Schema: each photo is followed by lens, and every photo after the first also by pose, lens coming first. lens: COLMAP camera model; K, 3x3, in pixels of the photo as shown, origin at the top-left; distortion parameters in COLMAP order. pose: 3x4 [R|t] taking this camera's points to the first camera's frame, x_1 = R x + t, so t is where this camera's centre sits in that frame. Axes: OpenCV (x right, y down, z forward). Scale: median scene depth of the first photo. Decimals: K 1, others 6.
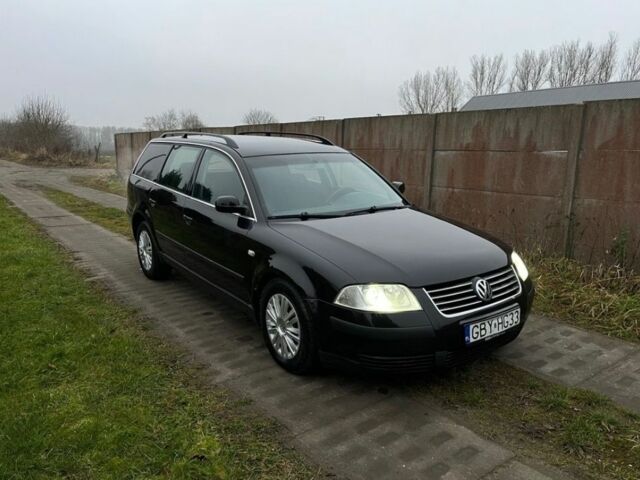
lens RADIAL K [[501.9, 0, 320.0], [0, 501.9, 240.0], [0, 0, 1]] dist [0.098630, -0.127495]
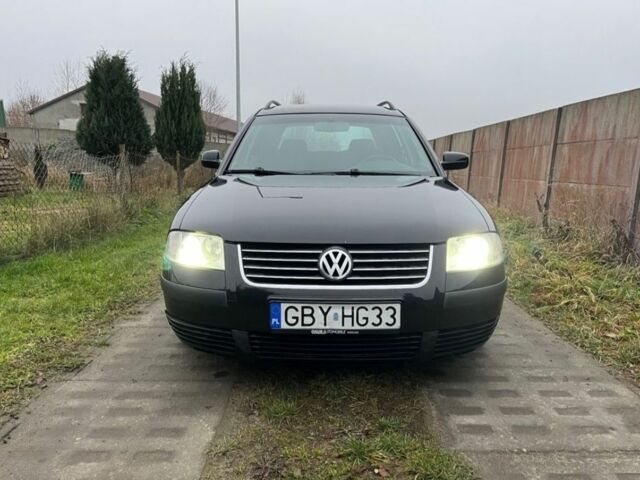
lens RADIAL K [[501.9, 0, 320.0], [0, 501.9, 240.0], [0, 0, 1]] dist [0.098630, -0.127495]
pose [[0.812034, 0.109017, -0.573337, 0.684928], [-0.134262, 0.990944, -0.001737, 0.068258], [0.567956, 0.078388, 0.819318, 0.413436]]
